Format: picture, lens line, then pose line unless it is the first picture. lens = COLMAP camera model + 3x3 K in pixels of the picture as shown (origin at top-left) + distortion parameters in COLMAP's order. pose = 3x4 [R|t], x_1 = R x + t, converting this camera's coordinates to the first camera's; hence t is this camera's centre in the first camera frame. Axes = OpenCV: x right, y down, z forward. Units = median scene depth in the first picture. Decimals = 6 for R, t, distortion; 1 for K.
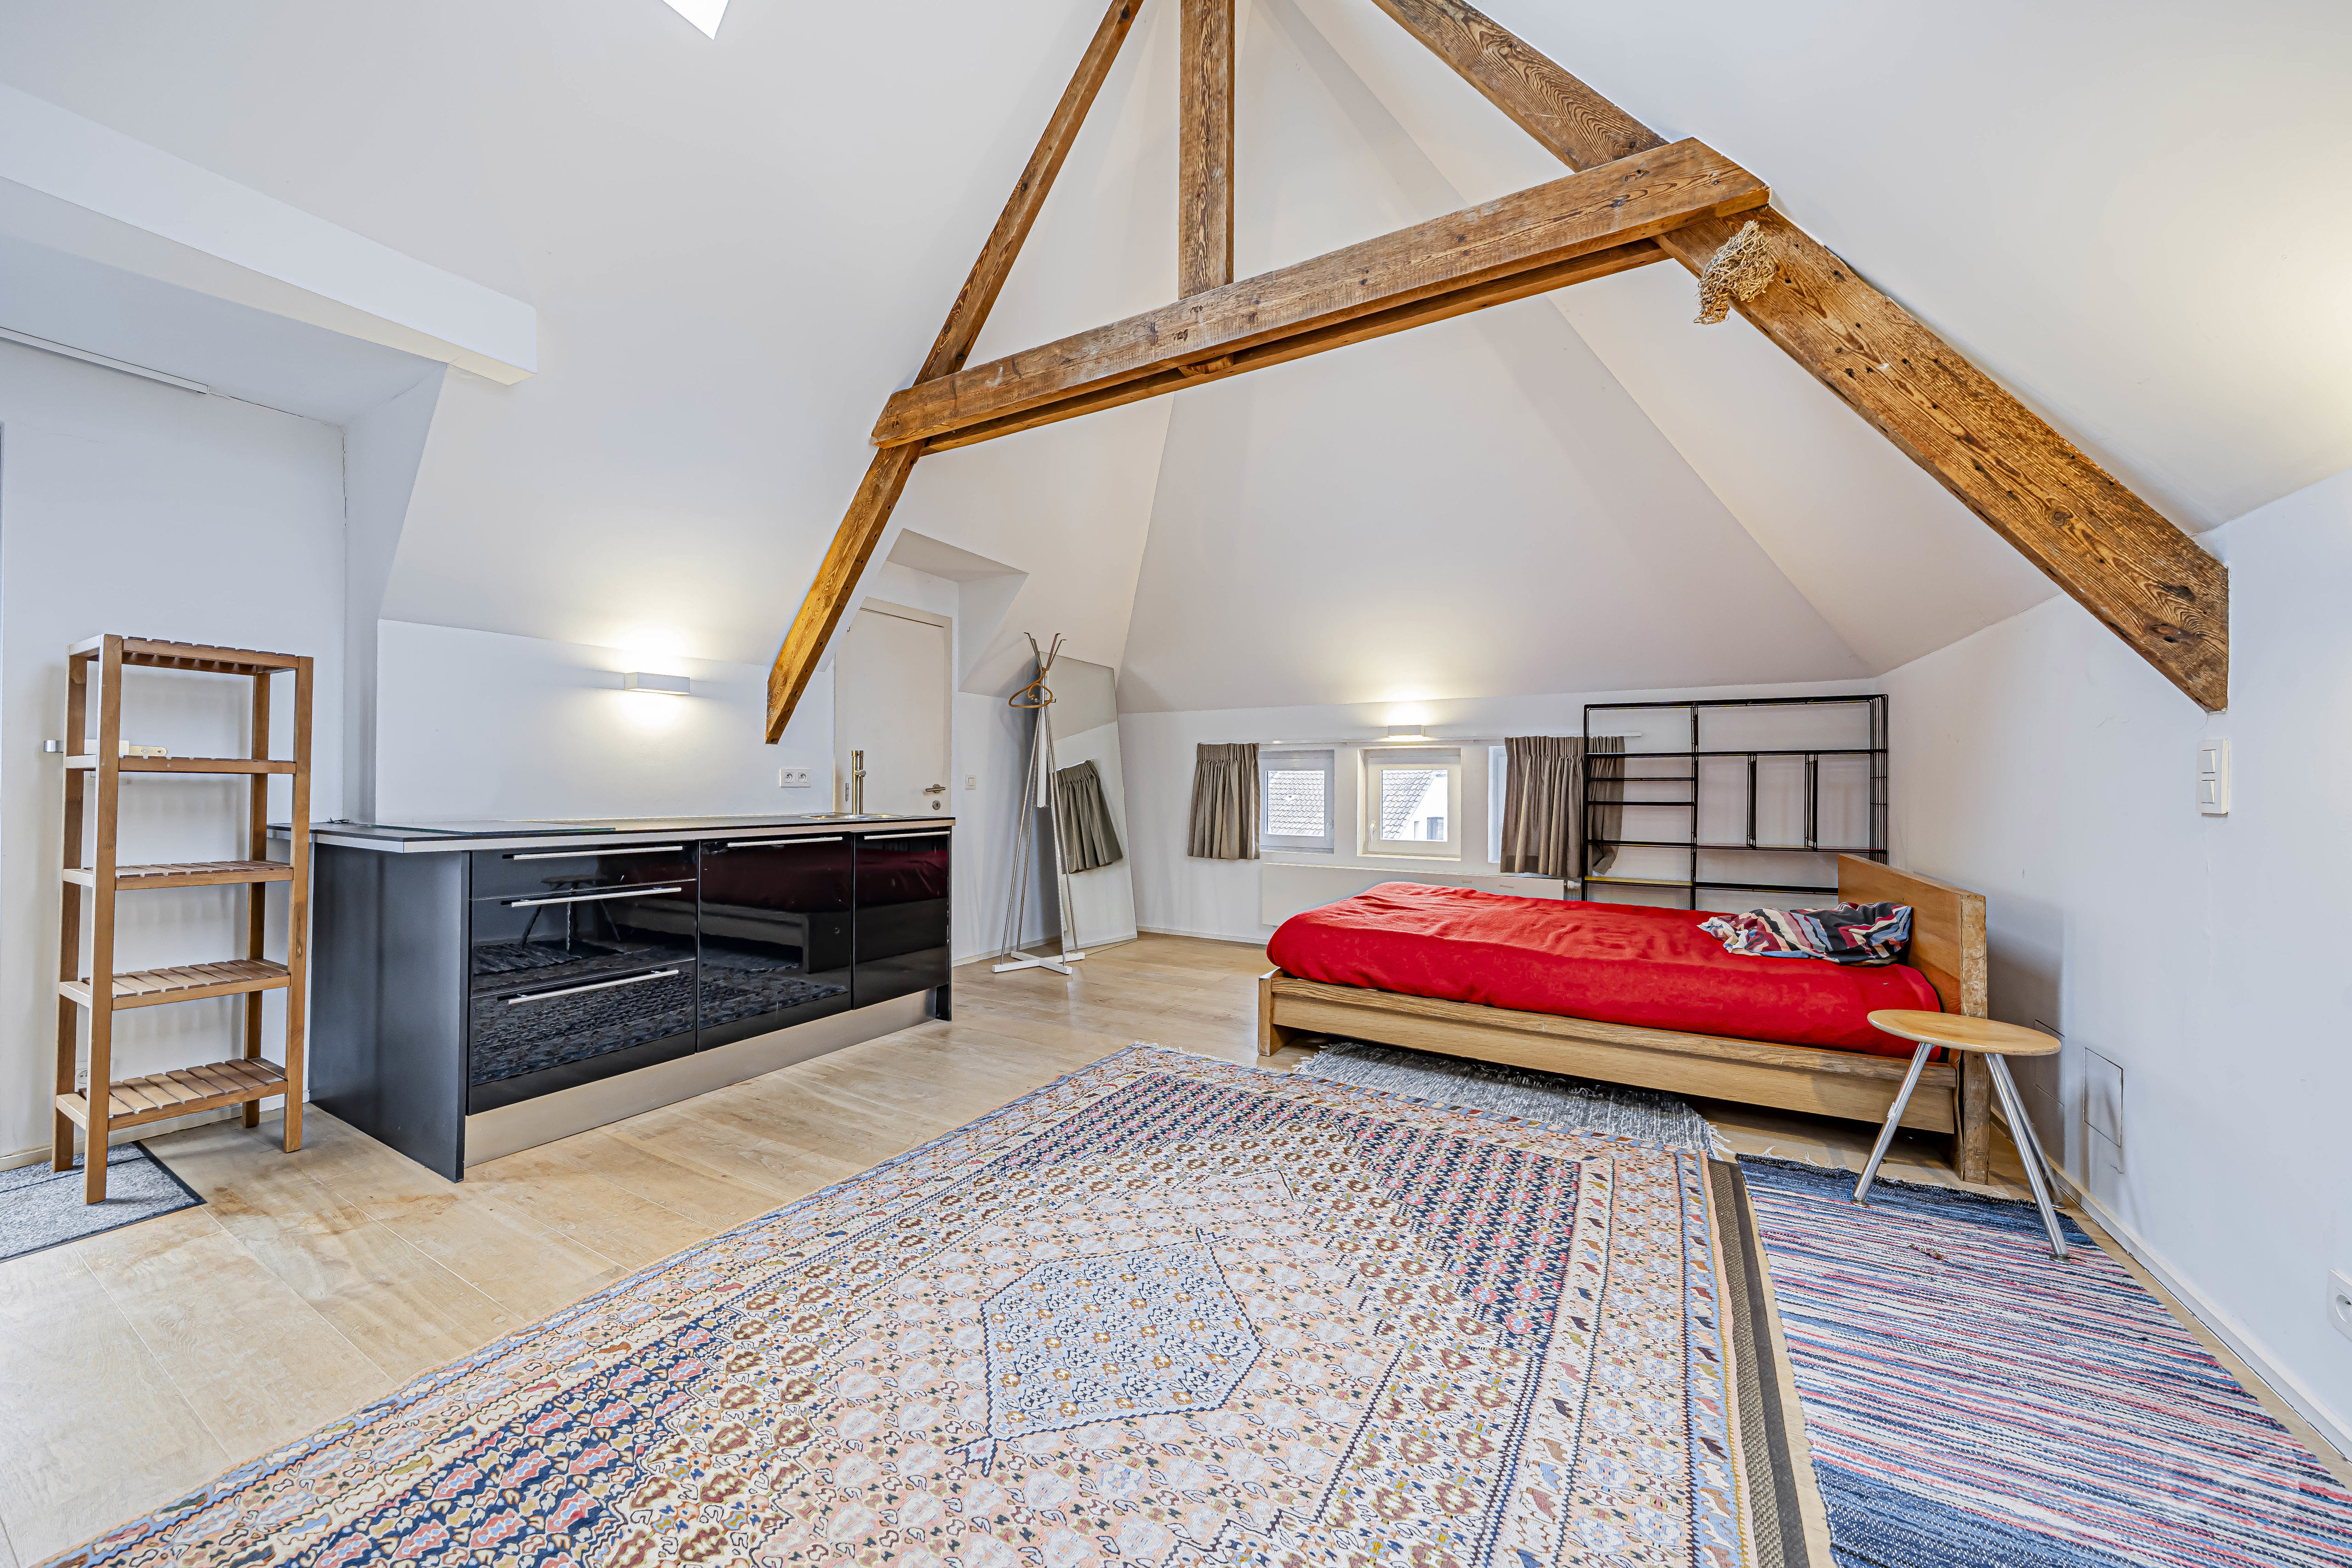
lens RADIAL K [[814.9, 0, 1180.7], [0, 814.9, 779.2], [0, 0, 1]] dist [-0.005612, 0.000529]
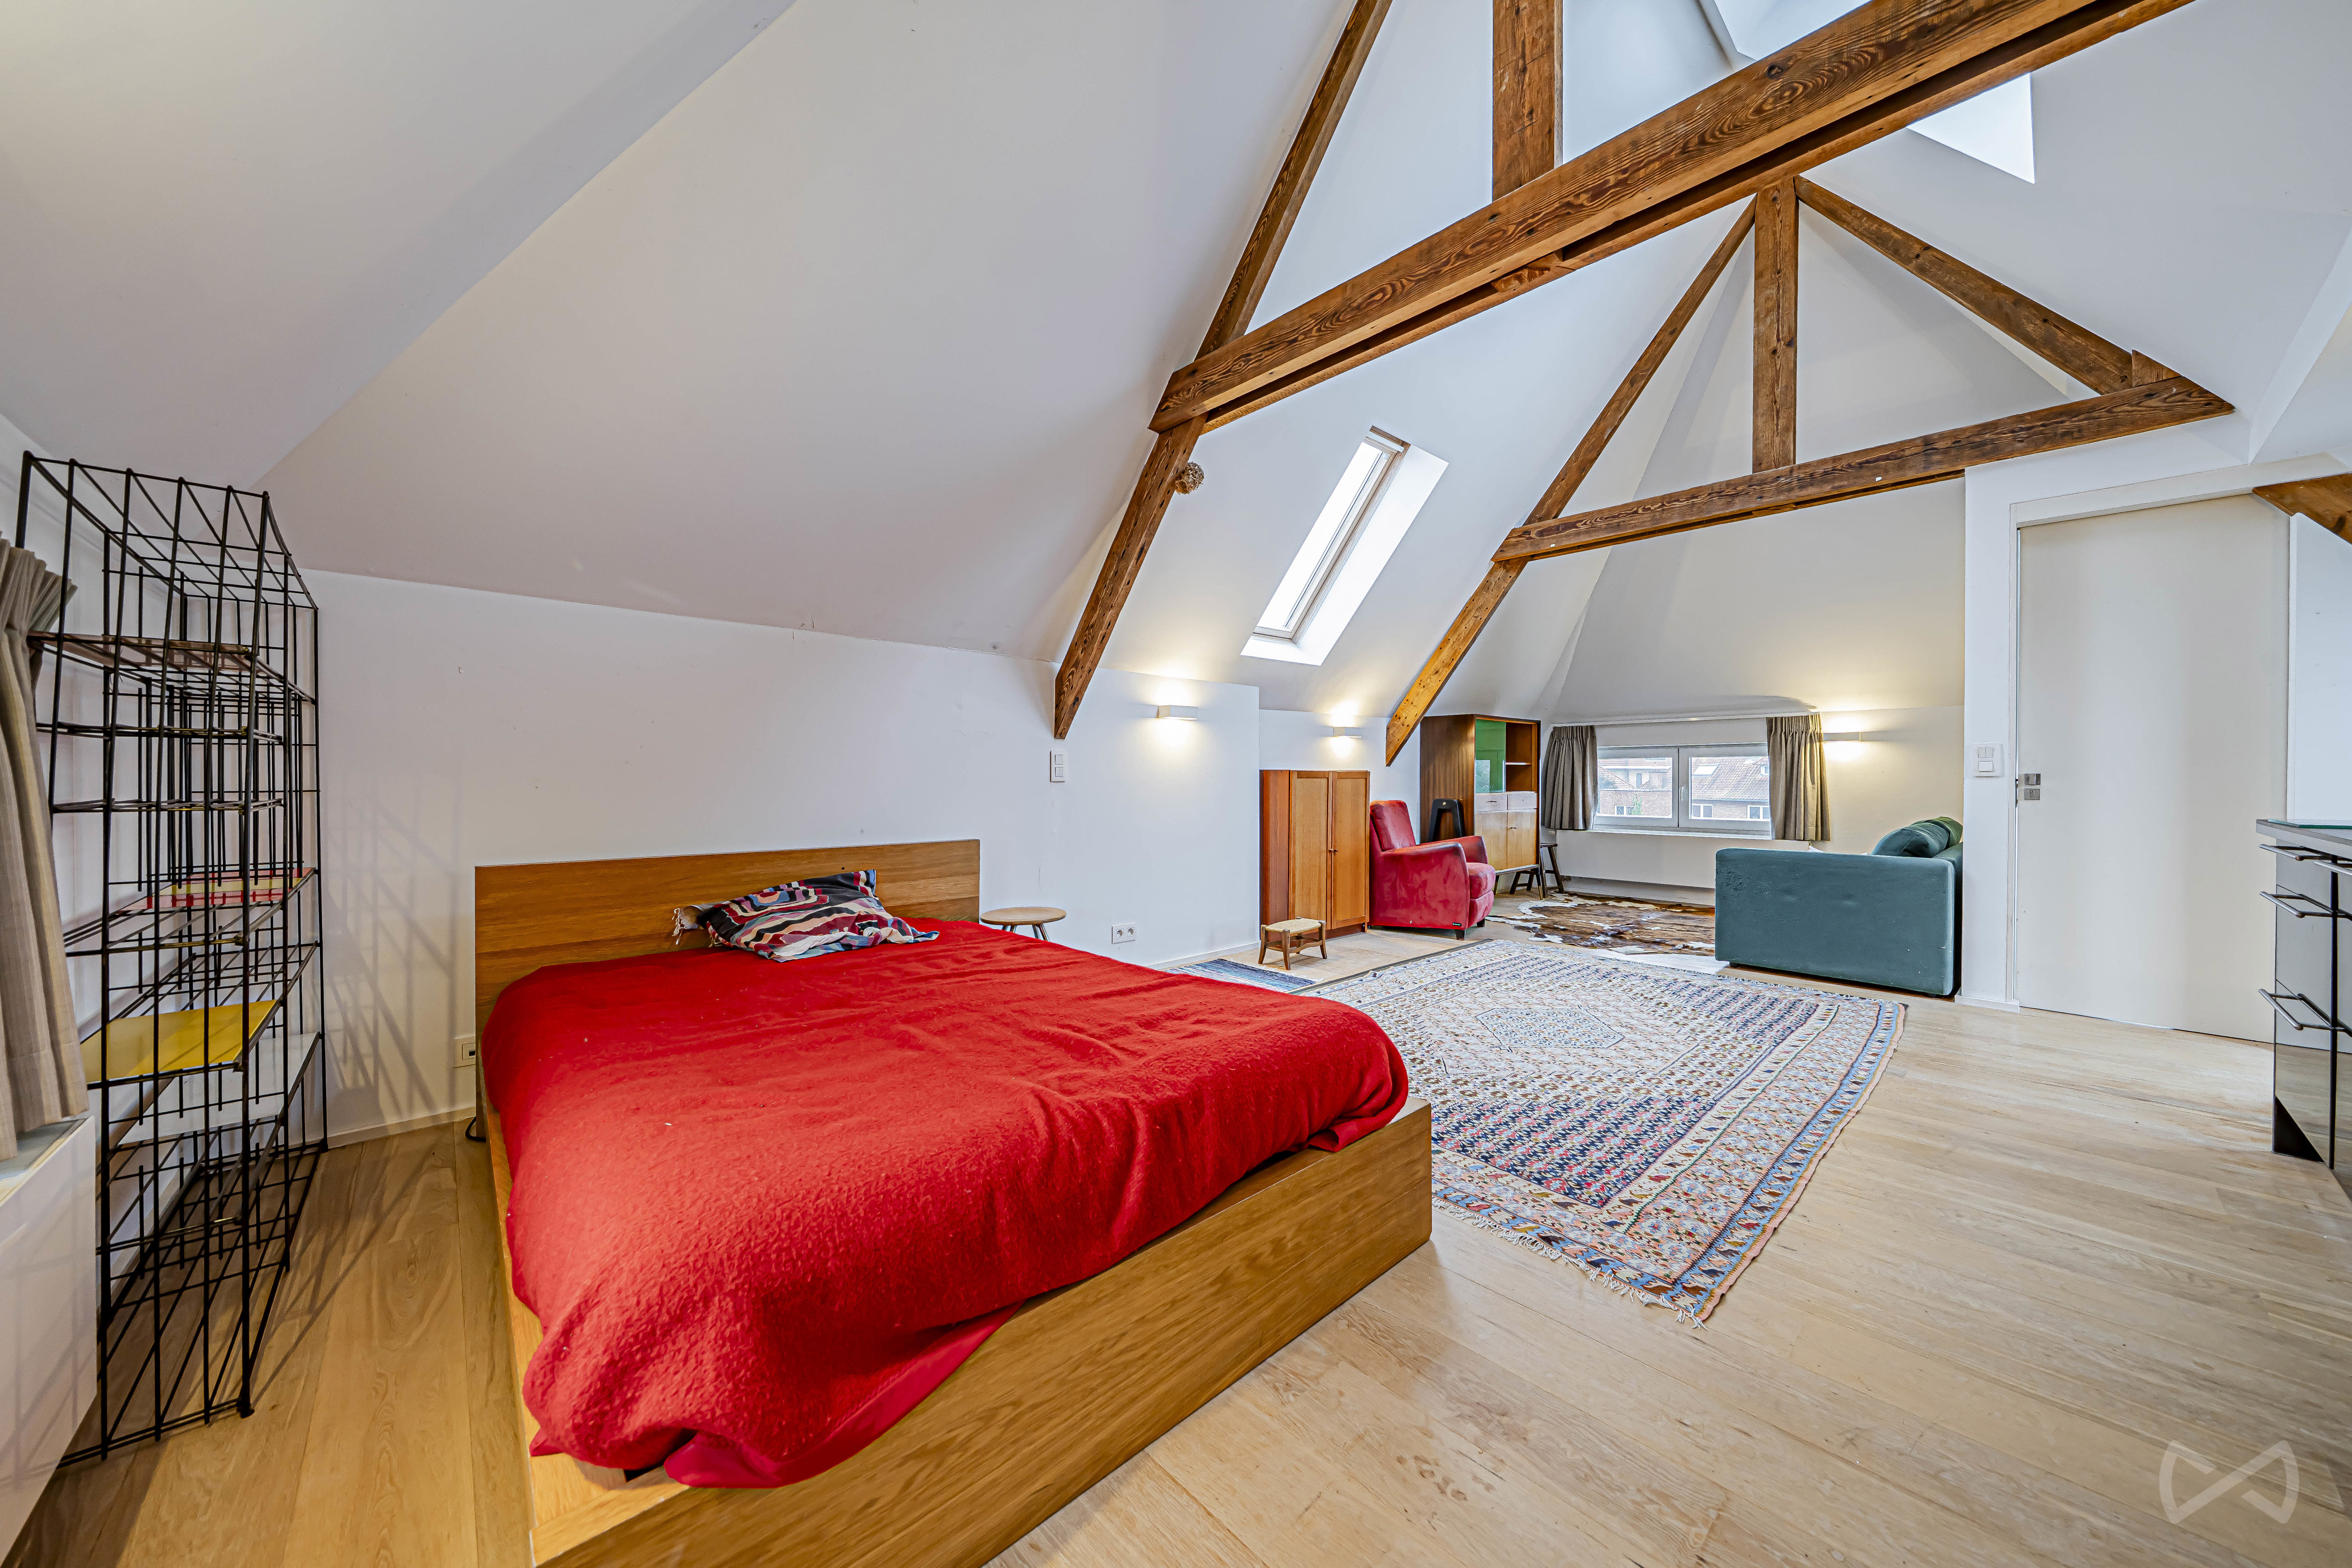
lens RADIAL K [[814.8, 0, 1191.5], [0, 814.8, 784.3], [0, 0, 1]] dist [-0.005612, 0.000529]
pose [[-0.955337, -0.009448, 0.295369, 0.133644], [-0.008822, 0.999955, 0.003452, 0.031335], [-0.295388, 0.000692, -0.955377, 2.360028]]
